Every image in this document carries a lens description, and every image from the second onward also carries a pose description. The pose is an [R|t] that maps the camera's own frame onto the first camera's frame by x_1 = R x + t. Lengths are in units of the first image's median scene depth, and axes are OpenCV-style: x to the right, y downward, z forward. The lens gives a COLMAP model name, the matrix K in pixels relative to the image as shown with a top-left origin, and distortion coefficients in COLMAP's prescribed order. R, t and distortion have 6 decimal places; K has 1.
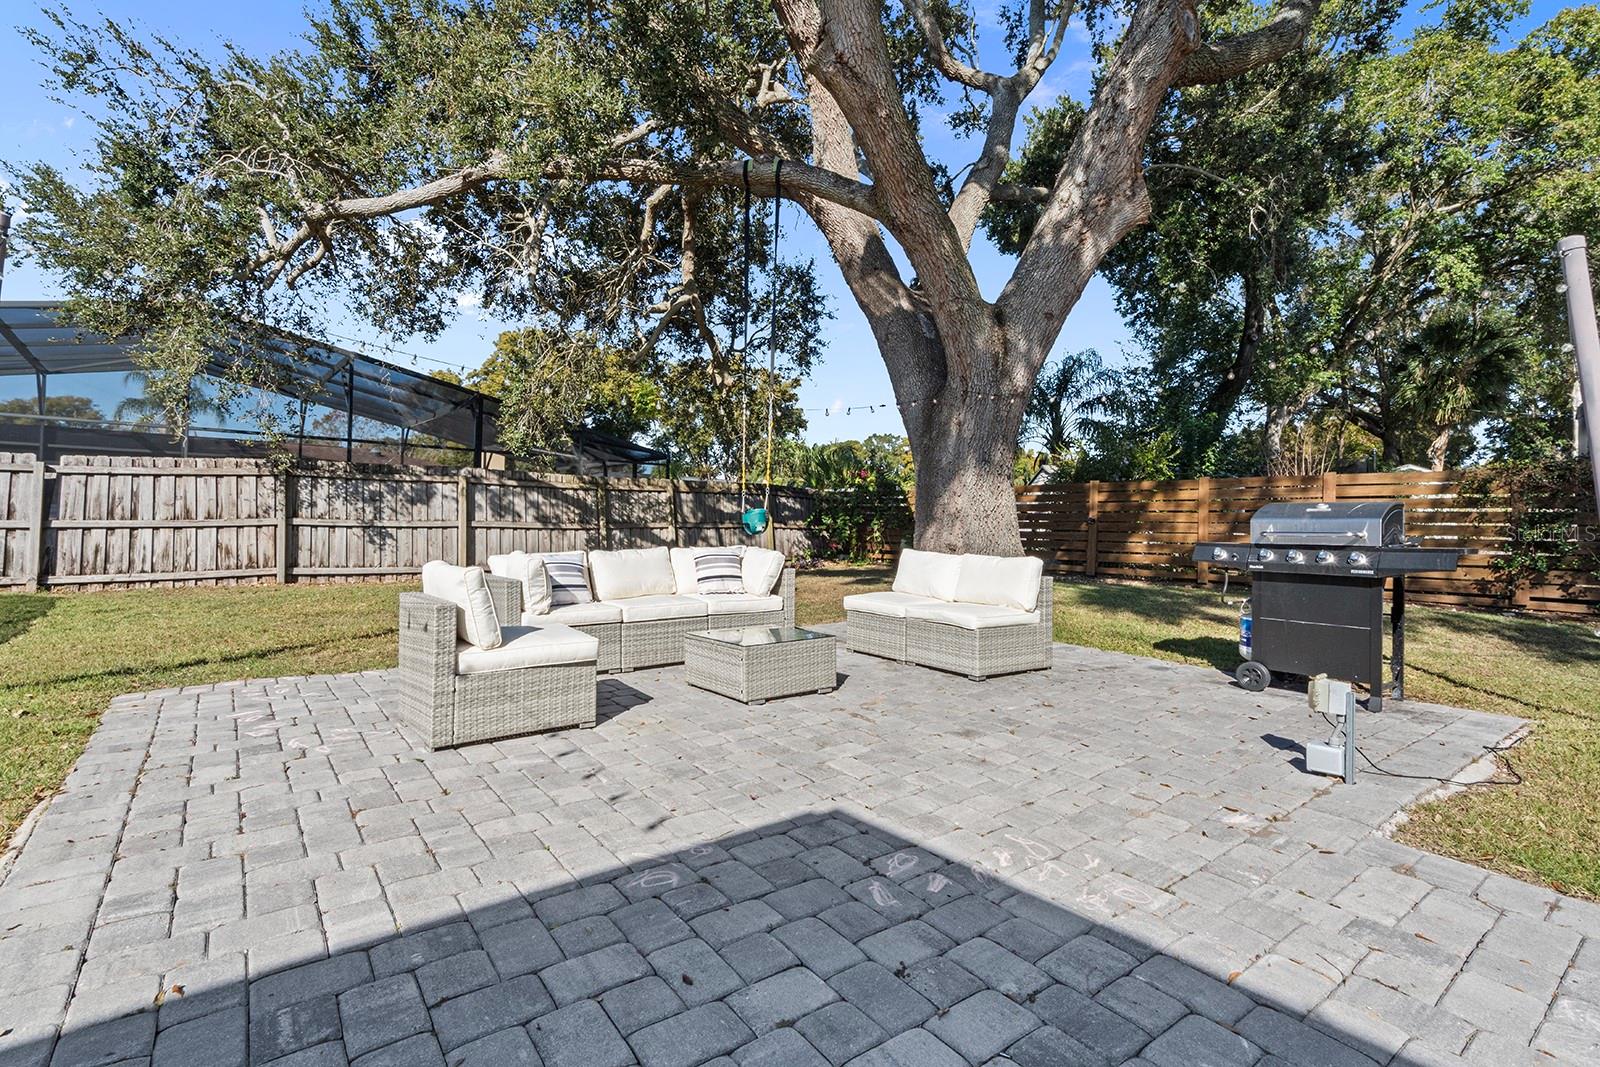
lens RADIAL K [[734.4, 0, 802.4], [0, 734.4, 528.1], [0, 0, 1]] dist [-0.000655, 0.001881]
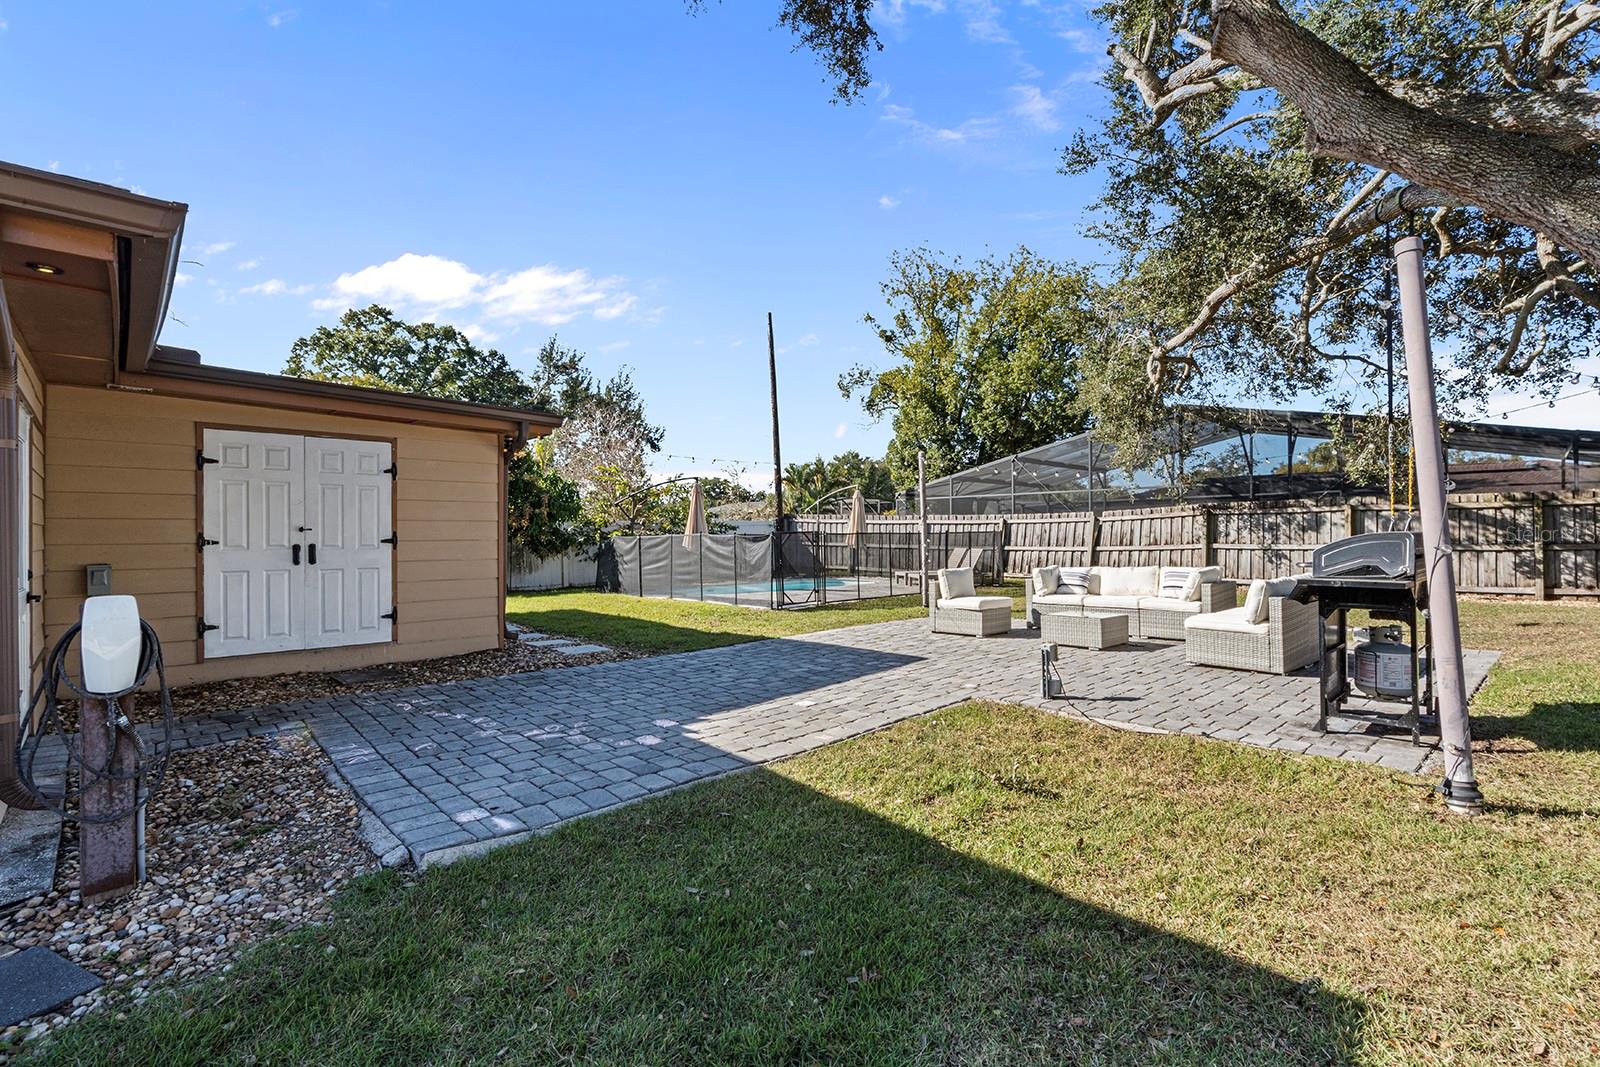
lens RADIAL K [[734.4, 0, 804.9], [0, 734.4, 536.0], [0, 0, 1]] dist [-0.000655, 0.001881]
pose [[0.105383, -0.014814, -0.994321, 0.615477], [0.005361, 0.999883, -0.014329, -0.011607], [0.994417, -0.003821, 0.105450, 0.040235]]
